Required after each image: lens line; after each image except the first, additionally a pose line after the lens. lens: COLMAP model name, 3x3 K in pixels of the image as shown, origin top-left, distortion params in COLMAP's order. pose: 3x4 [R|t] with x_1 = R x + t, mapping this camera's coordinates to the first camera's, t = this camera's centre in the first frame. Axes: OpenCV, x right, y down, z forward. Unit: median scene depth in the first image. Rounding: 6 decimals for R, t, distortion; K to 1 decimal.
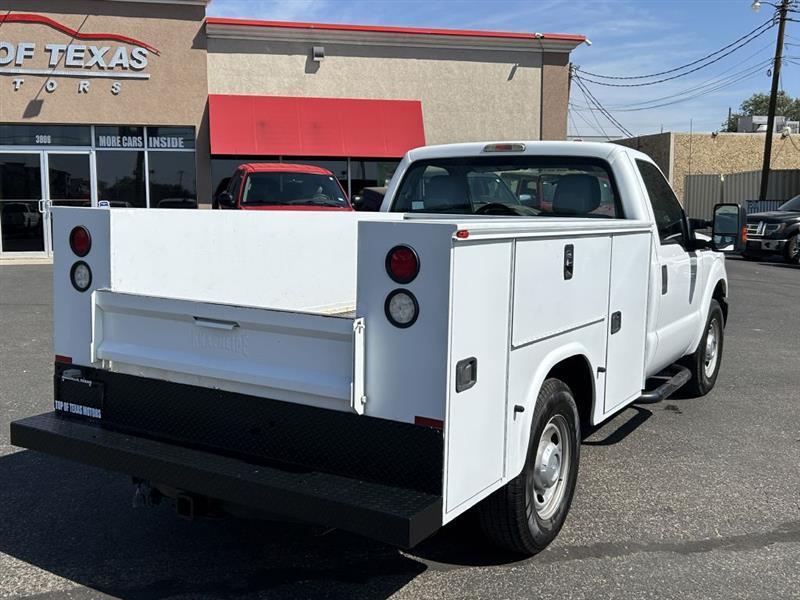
lens RADIAL K [[829.2, 0, 400.0], [0, 829.2, 300.0], [0, 0, 1]] dist [0.102713, -0.201053]
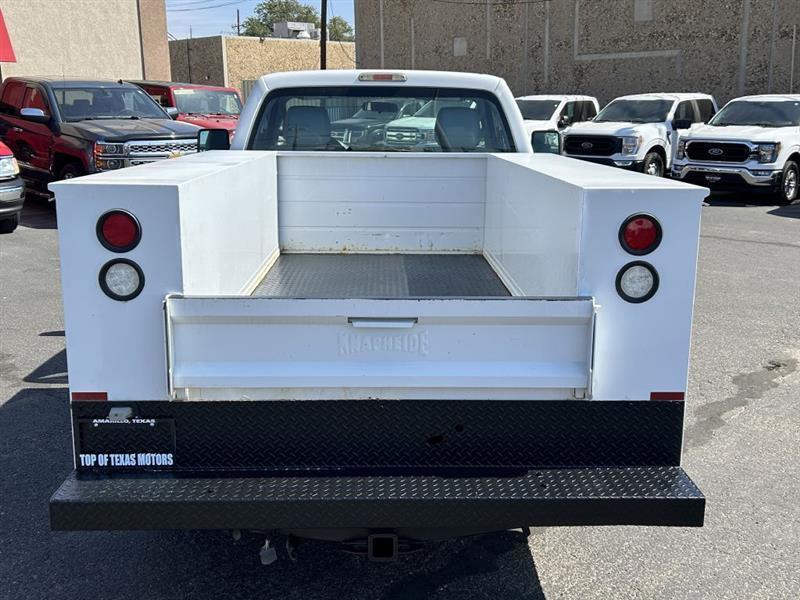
lens RADIAL K [[829.2, 0, 400.0], [0, 829.2, 300.0], [0, 0, 1]] dist [0.102713, -0.201053]
pose [[0.845876, -0.133426, 0.516422, -0.121607], [0.074186, 0.988226, 0.133810, -0.019665], [-0.528196, -0.074875, 0.845815, 0.059917]]
